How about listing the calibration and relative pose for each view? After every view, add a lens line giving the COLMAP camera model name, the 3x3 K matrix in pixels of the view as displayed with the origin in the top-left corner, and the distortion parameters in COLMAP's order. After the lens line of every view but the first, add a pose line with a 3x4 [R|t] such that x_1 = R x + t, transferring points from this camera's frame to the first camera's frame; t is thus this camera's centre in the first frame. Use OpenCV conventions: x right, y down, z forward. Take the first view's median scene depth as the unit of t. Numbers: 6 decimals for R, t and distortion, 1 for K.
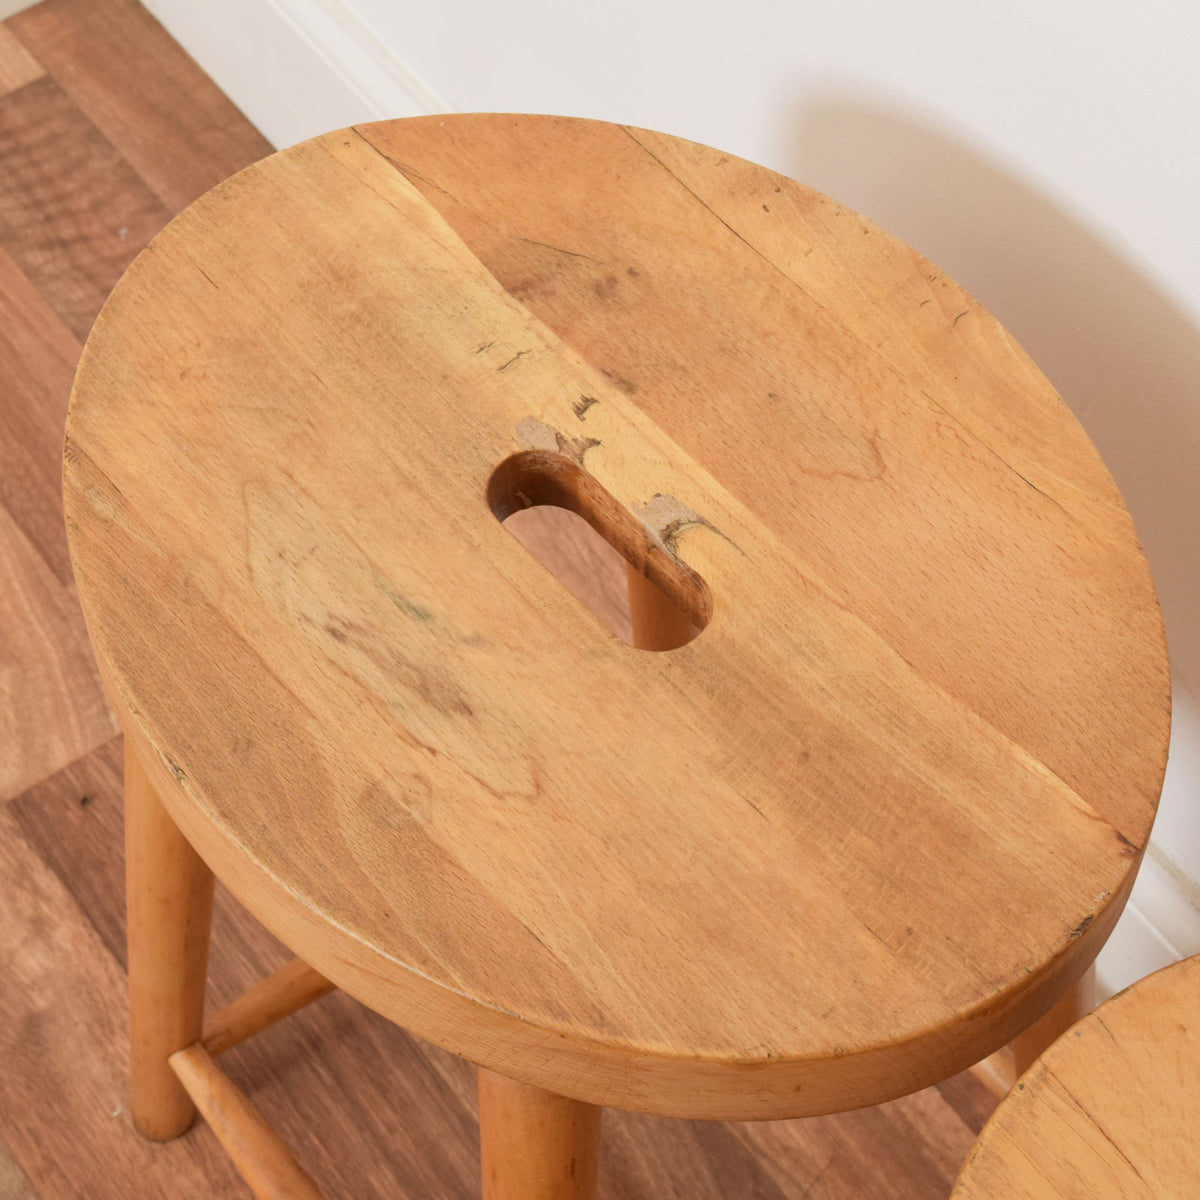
lens RADIAL K [[3195.2, 0, 600.0], [0, 3195.2, 600.0], [0, 0, 1]] dist [-0.014741, 0.776874]
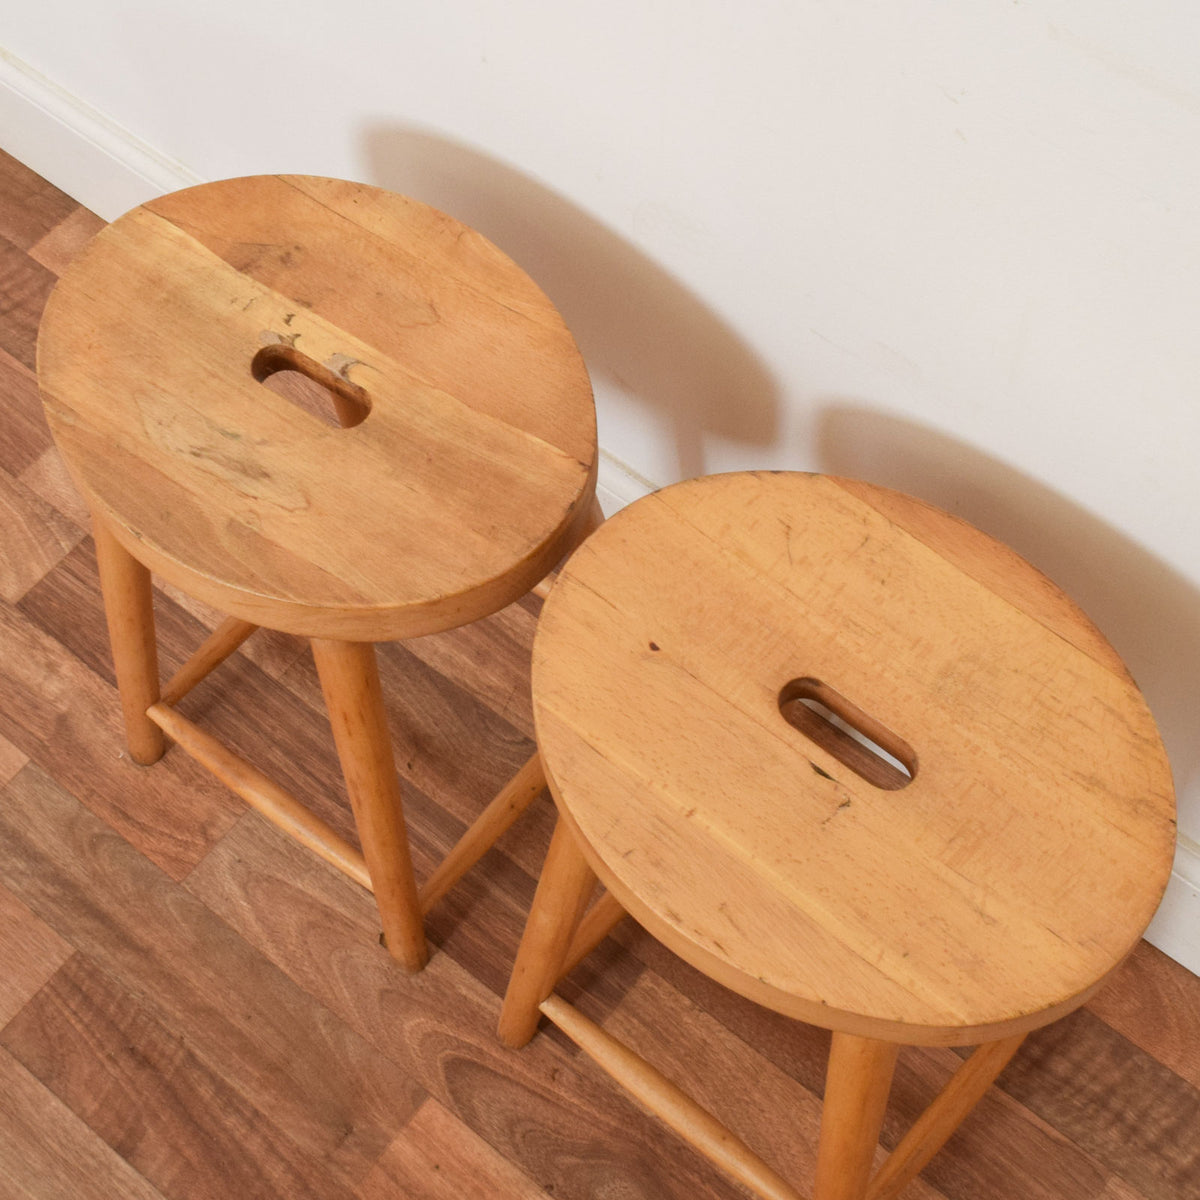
lens RADIAL K [[2668.0, 0, 600.2], [0, 2668.0, 478.1], [0, 0, 1]] dist [-0.023252, 0.159443]
pose [[0.970050, -0.224355, 0.093098, 0.006531], [0.221775, 0.974383, 0.037328, 0.018485], [-0.099088, -0.015563, 0.994957, -0.709449]]
